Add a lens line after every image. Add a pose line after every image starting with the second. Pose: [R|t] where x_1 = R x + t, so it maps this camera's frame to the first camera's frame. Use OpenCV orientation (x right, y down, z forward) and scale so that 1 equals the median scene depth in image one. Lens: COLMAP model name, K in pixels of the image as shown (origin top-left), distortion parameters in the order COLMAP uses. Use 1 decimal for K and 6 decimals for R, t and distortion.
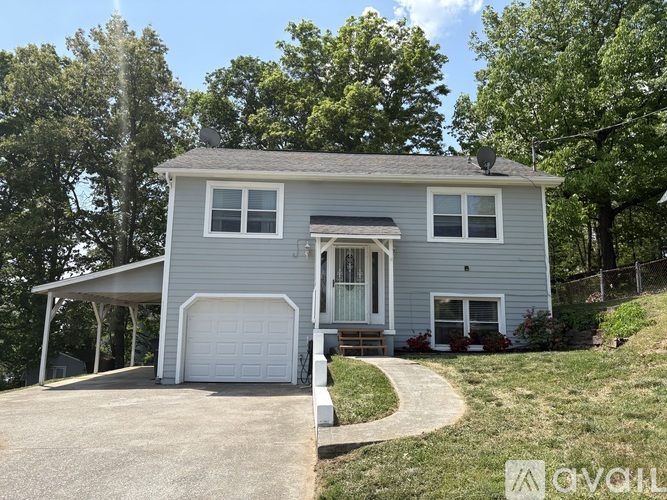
lens RADIAL K [[507.6, 0, 333.5], [0, 507.6, 250.0], [0, 0, 1]] dist [-0.003468, -0.004529]
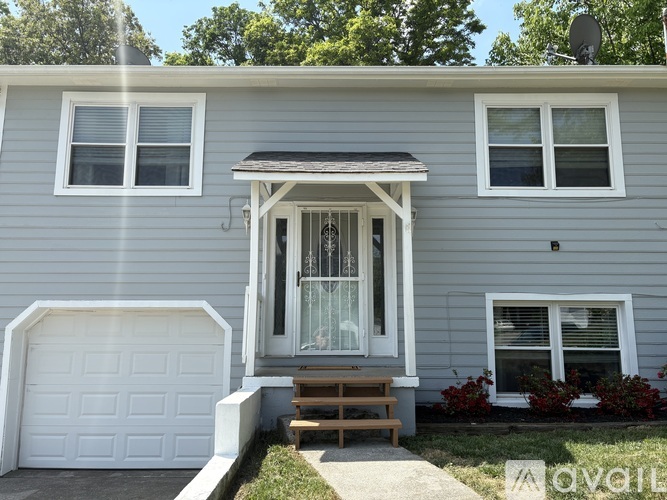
lens RADIAL K [[507.6, 0, 333.5], [0, 507.6, 250.0], [0, 0, 1]] dist [-0.003468, -0.004529]
pose [[0.998847, -0.017639, -0.044650, 0.059486], [0.018055, 0.999797, 0.008918, 0.031871], [0.044484, -0.009714, 0.998963, 0.474655]]
